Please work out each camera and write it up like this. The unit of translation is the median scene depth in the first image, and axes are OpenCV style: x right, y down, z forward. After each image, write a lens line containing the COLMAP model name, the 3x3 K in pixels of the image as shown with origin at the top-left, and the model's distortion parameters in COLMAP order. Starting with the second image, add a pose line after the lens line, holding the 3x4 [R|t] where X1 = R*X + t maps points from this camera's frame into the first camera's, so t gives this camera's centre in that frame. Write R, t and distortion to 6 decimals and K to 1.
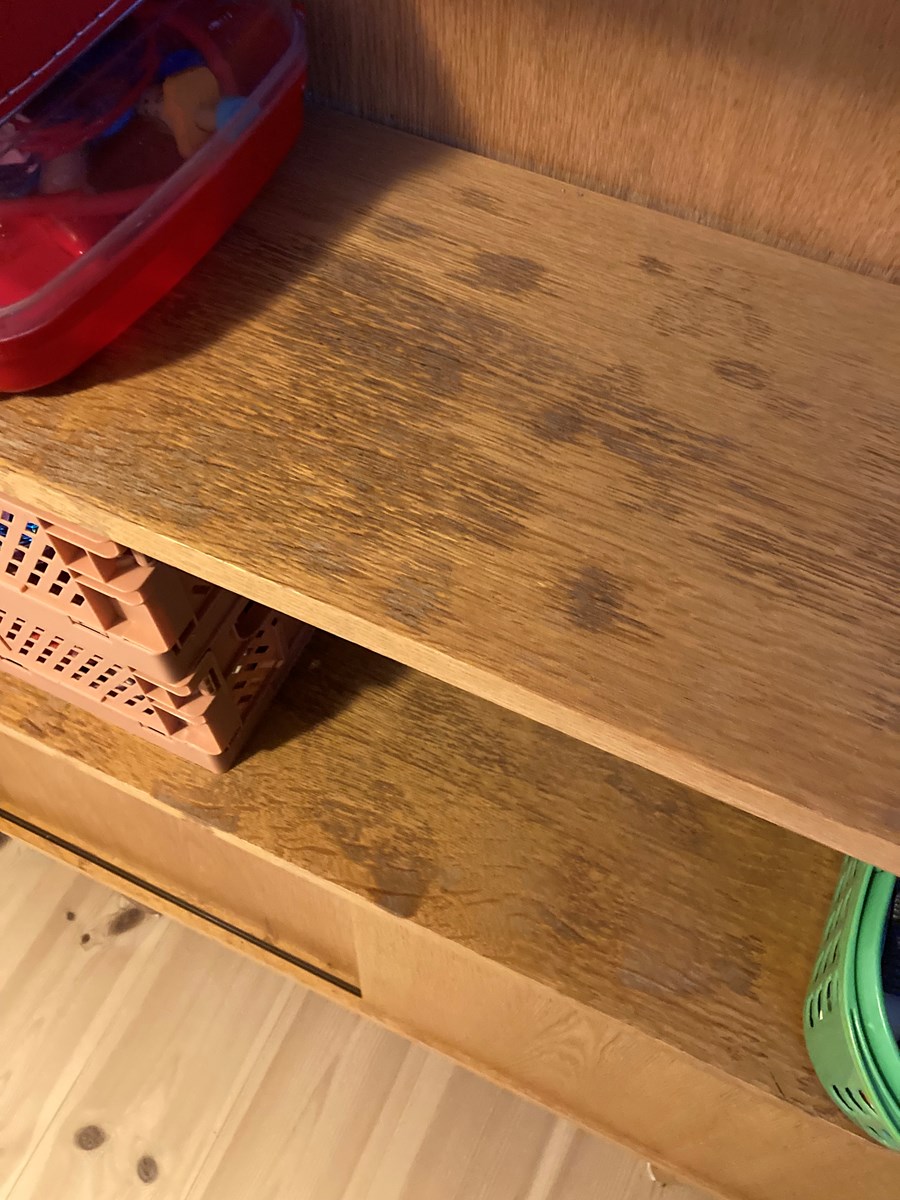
lens RADIAL K [[974.3, 0, 450.0], [0, 974.3, 600.0], [0, 0, 1]] dist [0.113958, -0.246900]
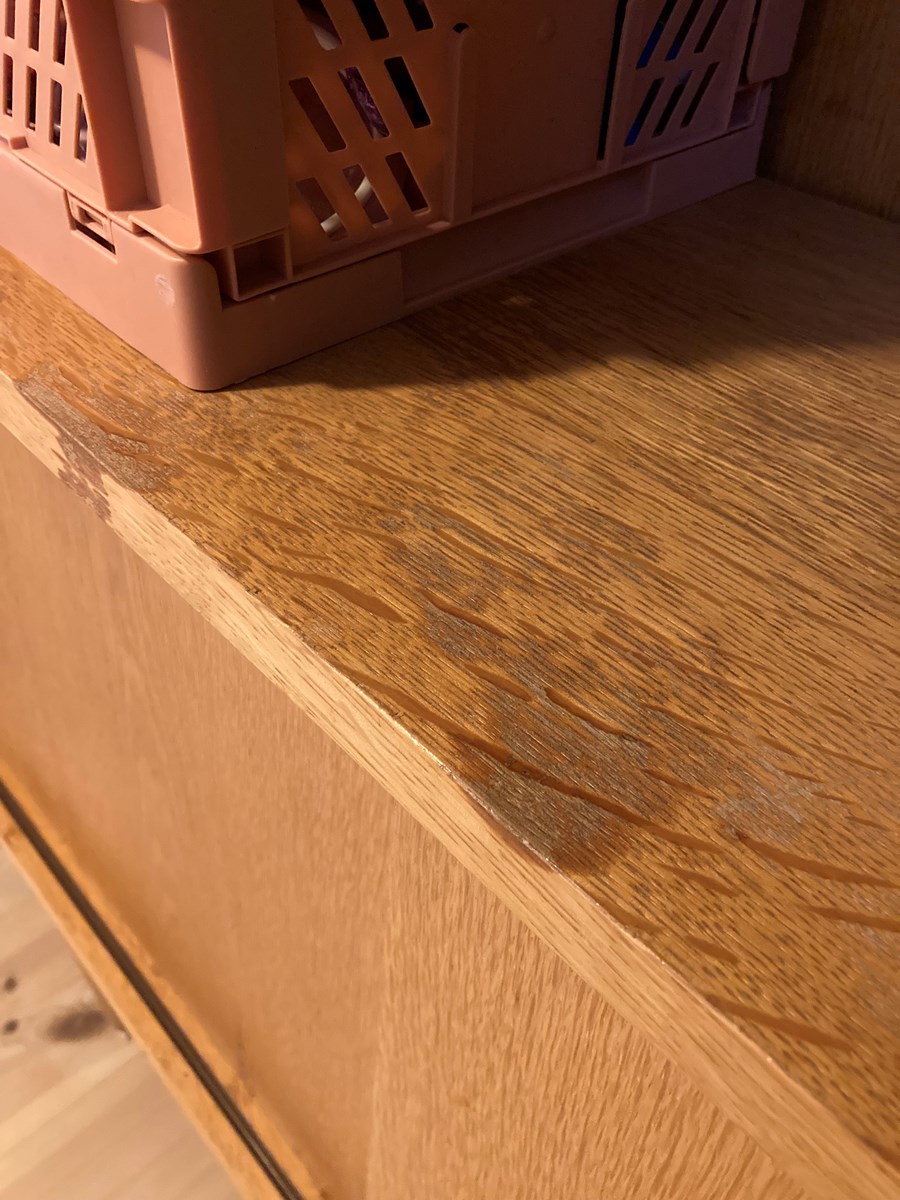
lens RADIAL K [[974.3, 0, 450.0], [0, 974.3, 600.0], [0, 0, 1]] dist [0.113958, -0.246900]
pose [[0.923689, 0.250645, -0.289786, -0.014789], [-0.332035, 0.901061, -0.279002, 0.323908], [0.191185, 0.353930, 0.915523, 0.707121]]
